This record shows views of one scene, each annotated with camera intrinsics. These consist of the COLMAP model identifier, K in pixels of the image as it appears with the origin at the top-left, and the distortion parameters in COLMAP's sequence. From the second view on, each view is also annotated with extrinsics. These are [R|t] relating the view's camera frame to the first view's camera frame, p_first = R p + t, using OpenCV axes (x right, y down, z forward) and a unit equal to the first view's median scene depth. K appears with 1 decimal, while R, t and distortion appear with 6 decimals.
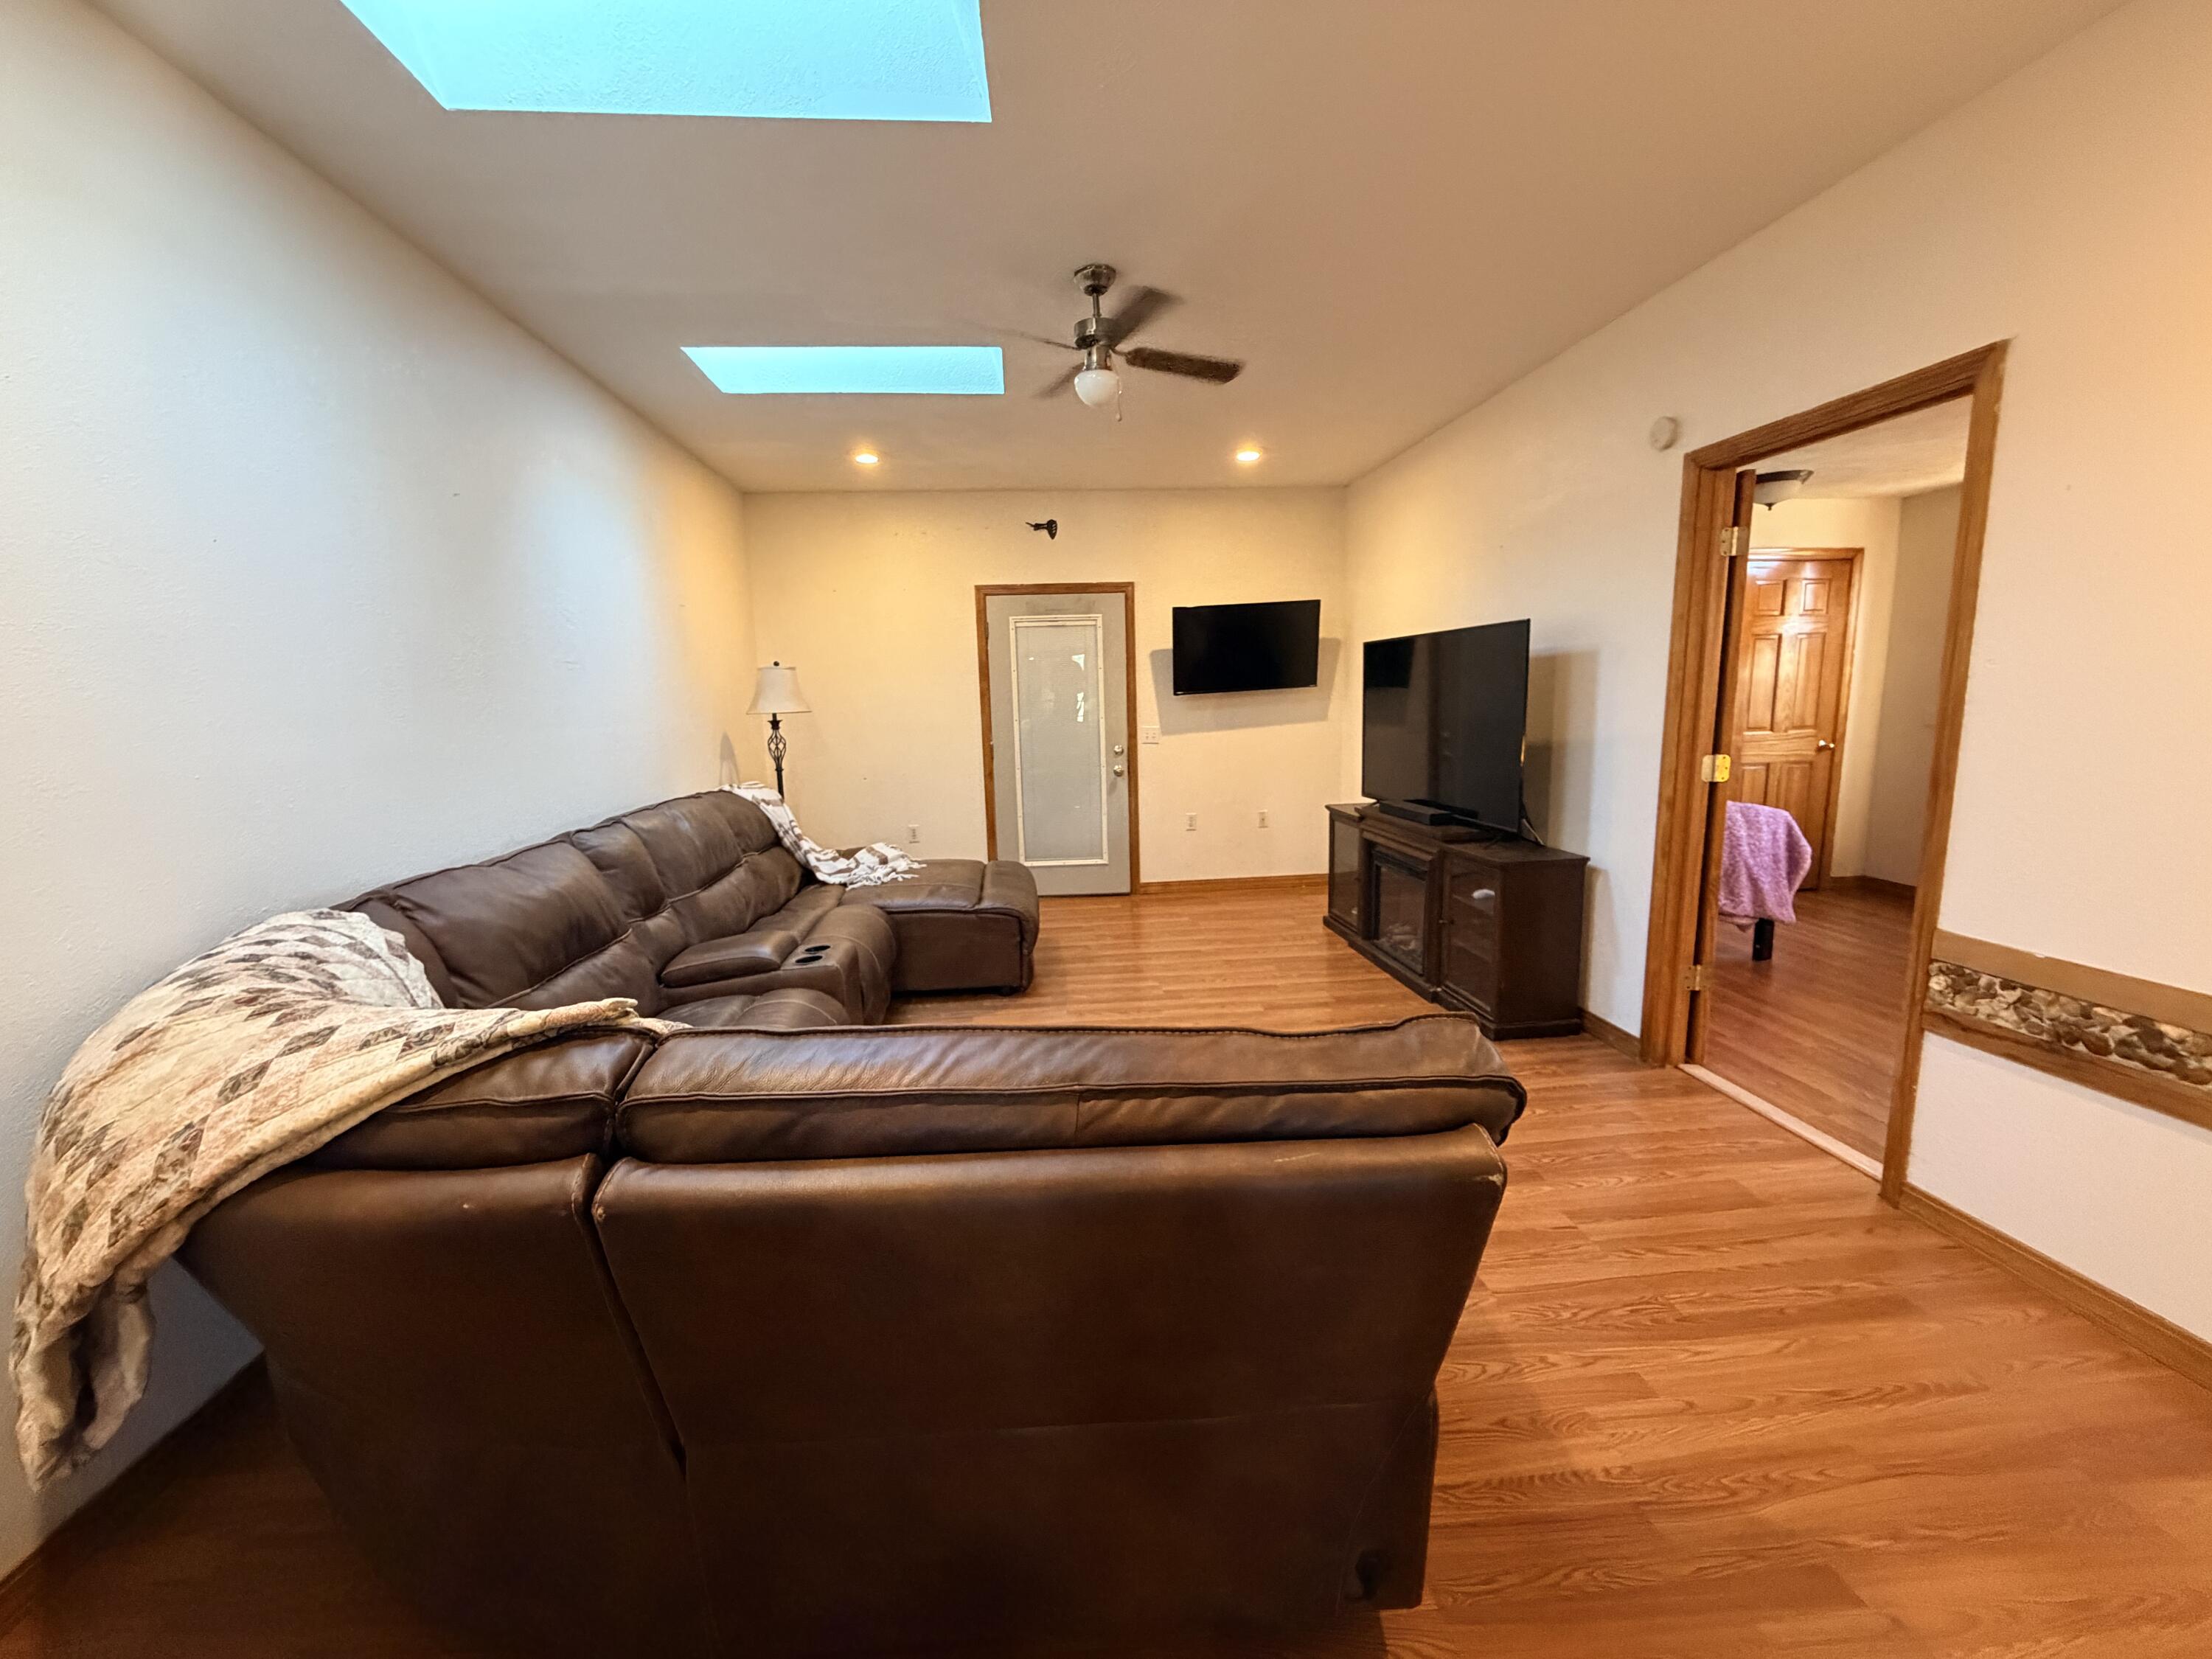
lens RADIAL K [[885.8, 0, 1099.0], [0, 885.8, 828.5], [0, 0, 1]] dist [0.000895, 0.000078]
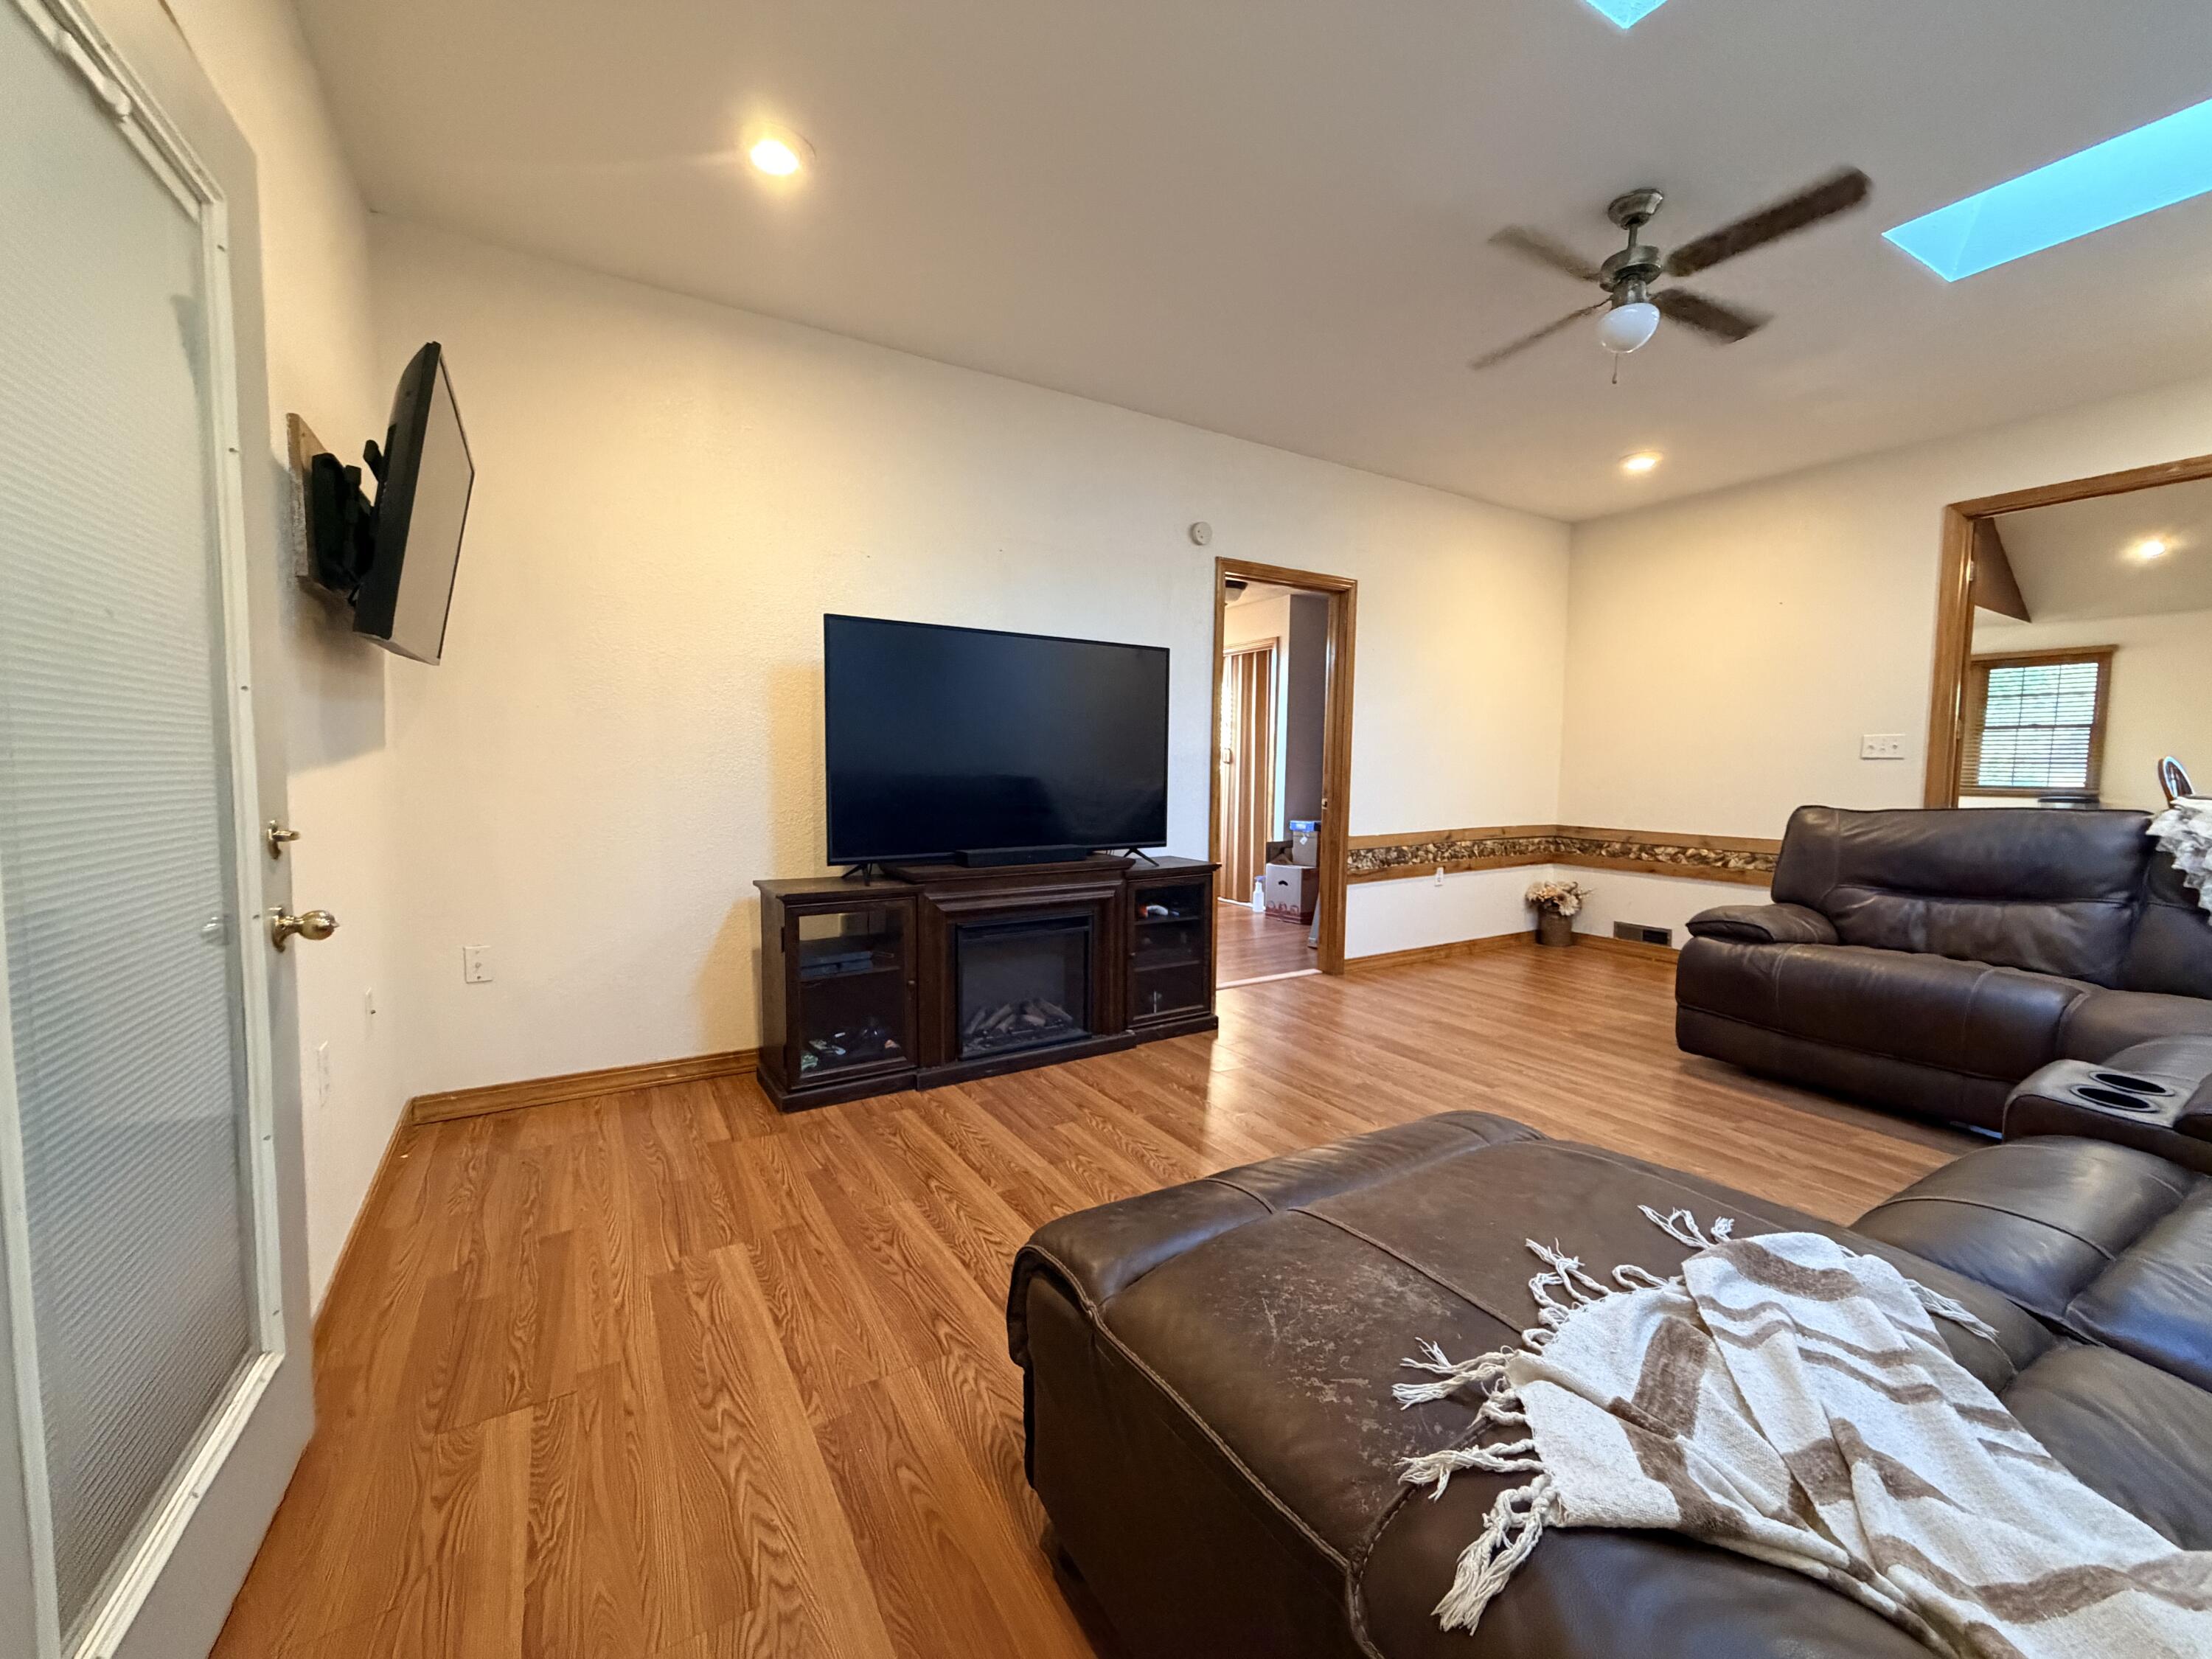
lens RADIAL K [[881.2, 0, 1097.4], [0, 881.2, 830.5], [0, 0, 1]] dist [-0.000216, 0.000112]
pose [[-0.436436, -0.043335, 0.898691, -0.391453], [0.138486, 0.983701, 0.114688, -0.125093], [-0.889014, 0.174510, -0.423322, 1.309411]]
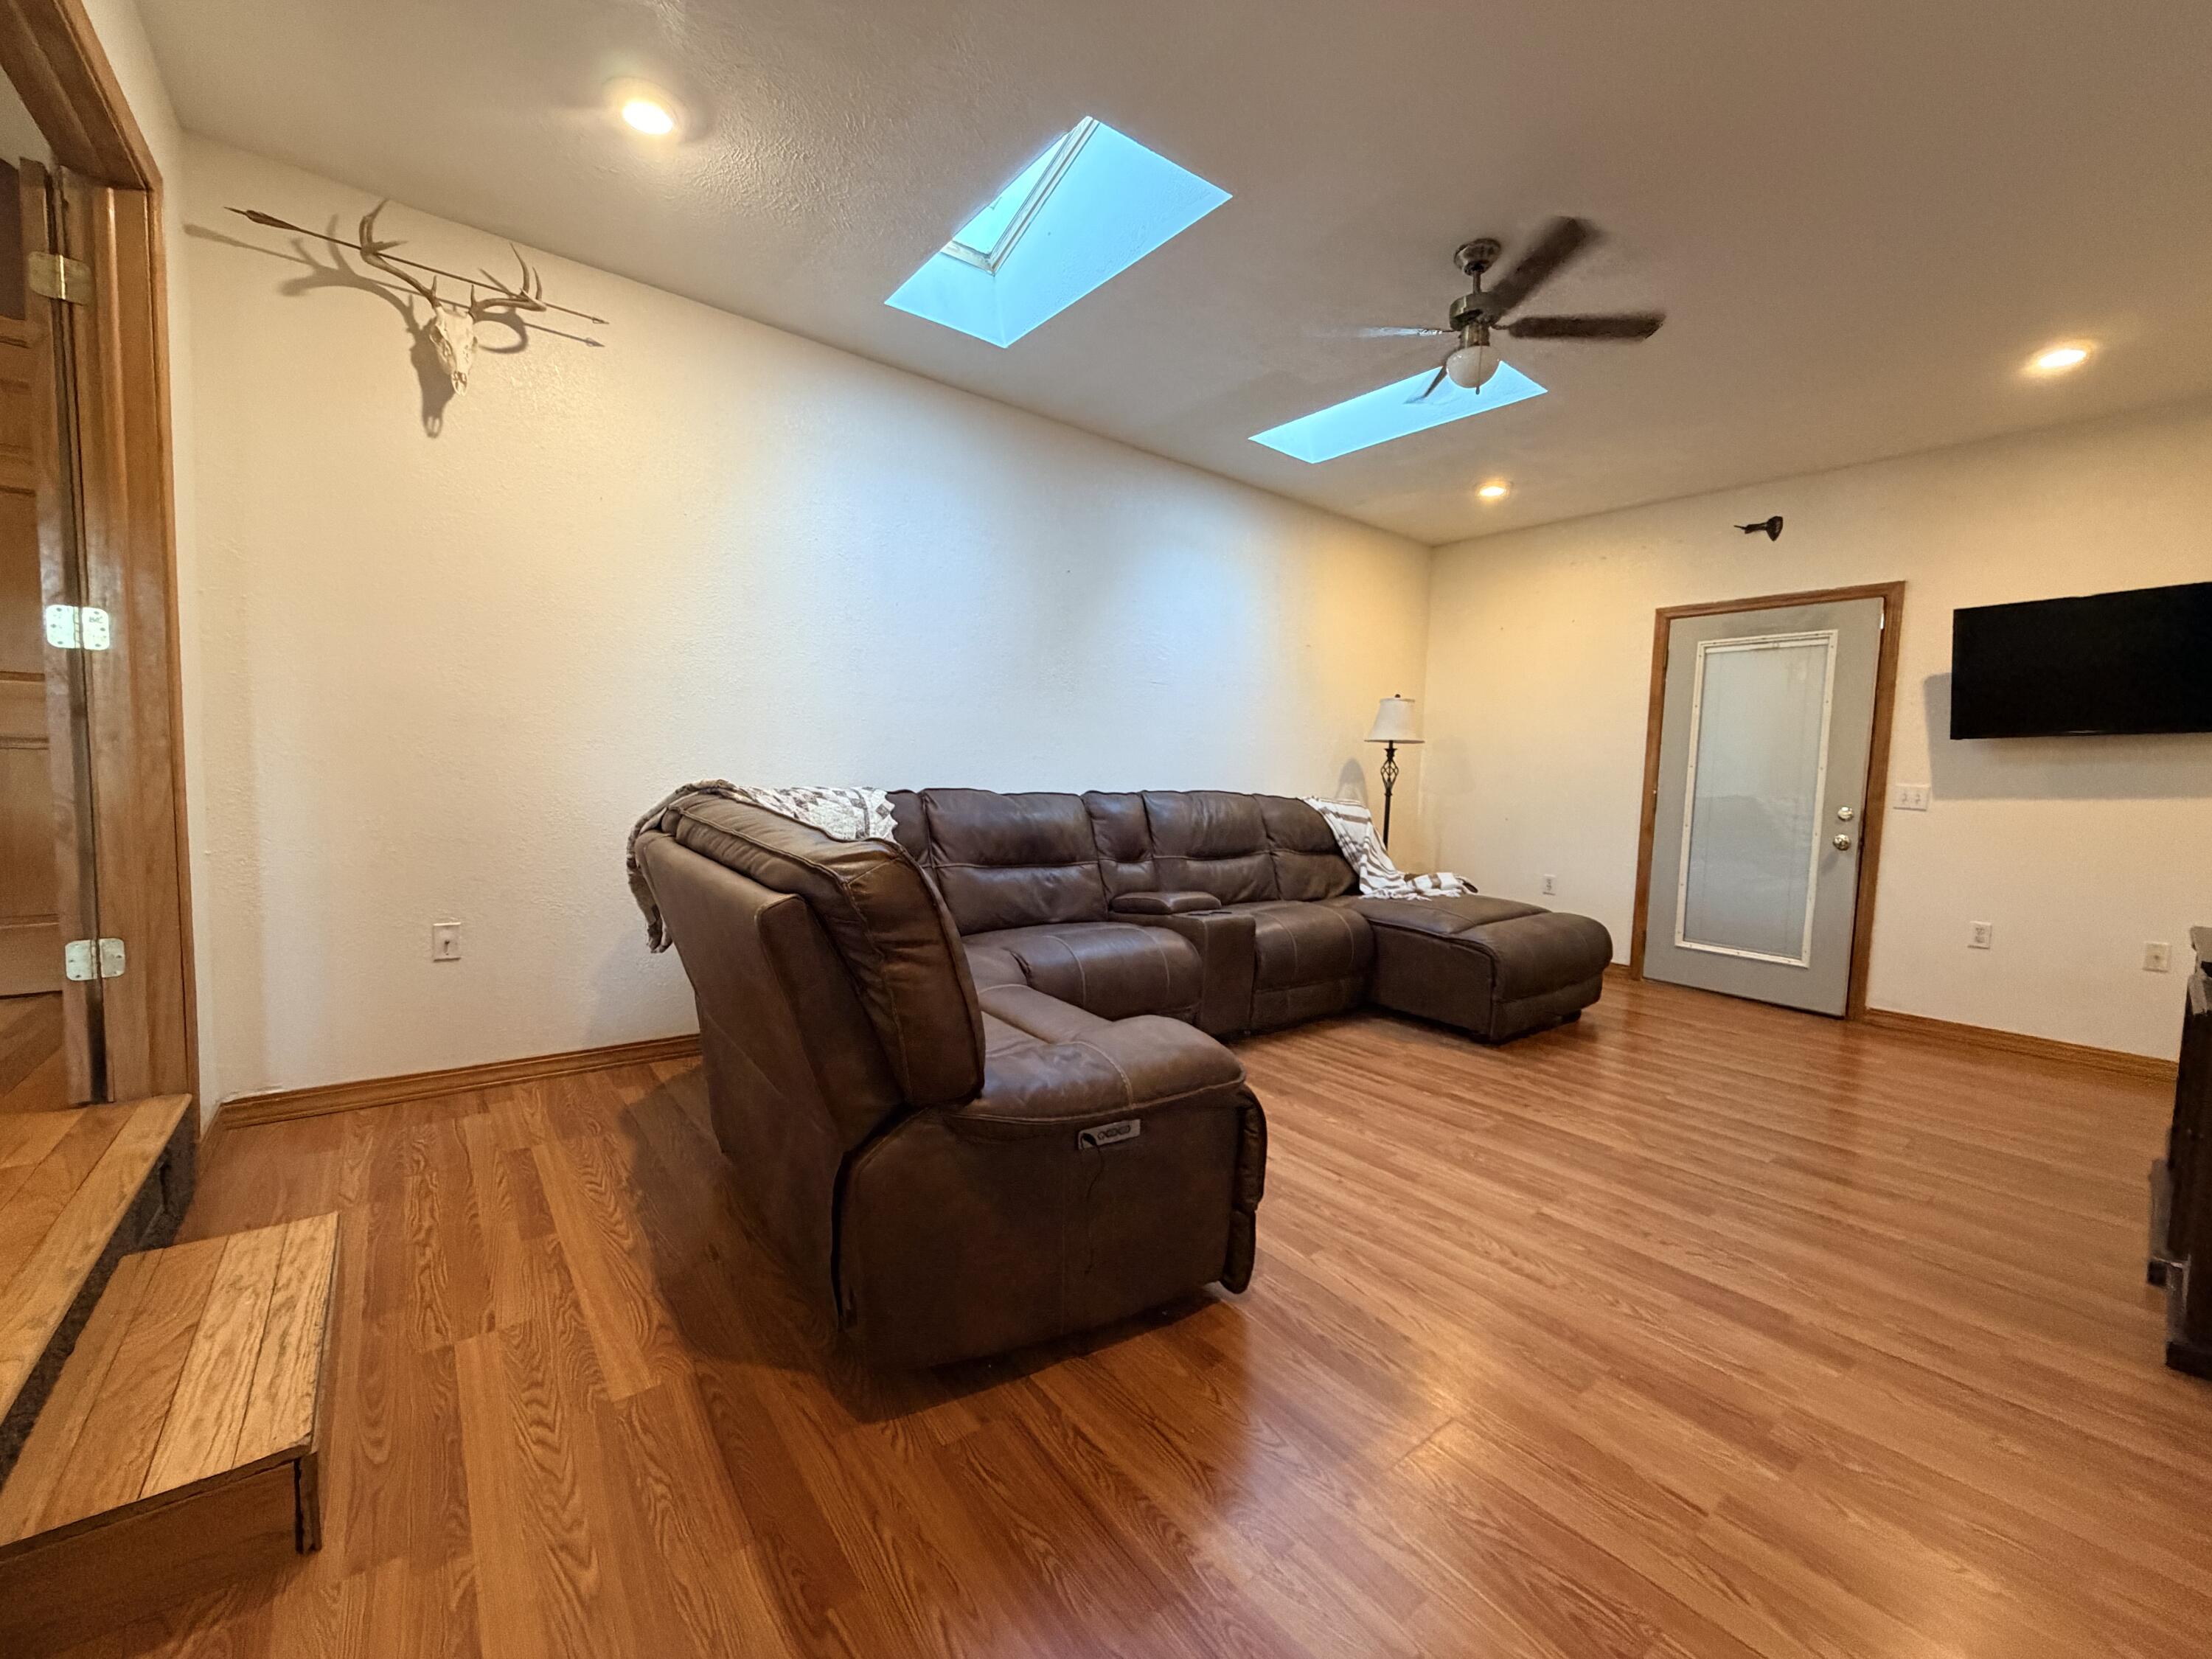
lens RADIAL K [[885.8, 0, 1099.0], [0, 885.8, 828.5], [0, 0, 1]] dist [0.000895, 0.000078]
pose [[0.544659, 0.101321, -0.832515, 0.423881], [-0.174357, 0.984666, 0.005768, 0.035807], [0.820333, 0.142013, 0.553973, 0.149483]]
